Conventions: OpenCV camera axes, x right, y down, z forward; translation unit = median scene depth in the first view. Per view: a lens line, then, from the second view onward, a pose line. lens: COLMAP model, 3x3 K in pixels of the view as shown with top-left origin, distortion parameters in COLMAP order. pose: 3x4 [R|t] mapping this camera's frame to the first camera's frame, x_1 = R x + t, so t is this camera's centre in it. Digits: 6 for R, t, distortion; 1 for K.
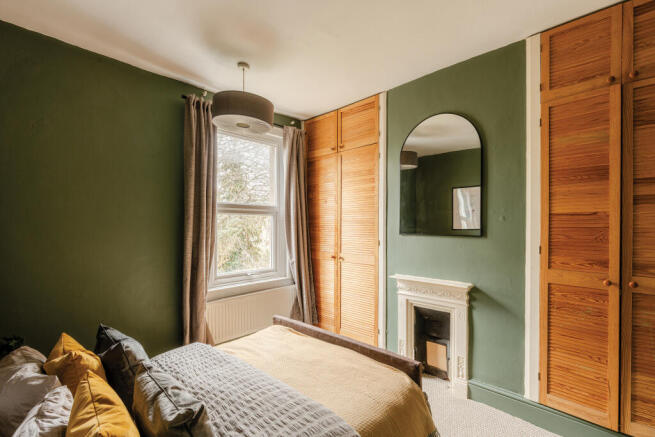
lens RADIAL K [[298.7, 0, 327.3], [0, 298.7, 226.3], [0, 0, 1]] dist [-0.000302, 0.000085]
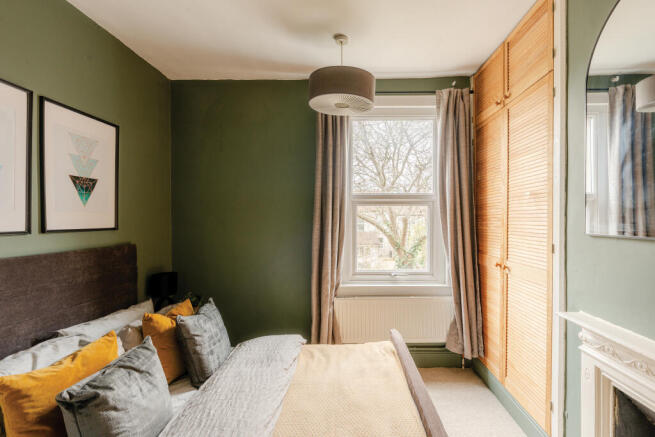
lens RADIAL K [[306.5, 0, 327.5], [0, 306.5, 218.5], [0, 0, 1]] dist [-0.001315, 0.000015]
pose [[0.678028, 0.000945, -0.735035, 0.265991], [-0.001585, 0.999999, -0.000176, -0.001067], [0.735034, 0.001284, 0.678029, 0.259468]]
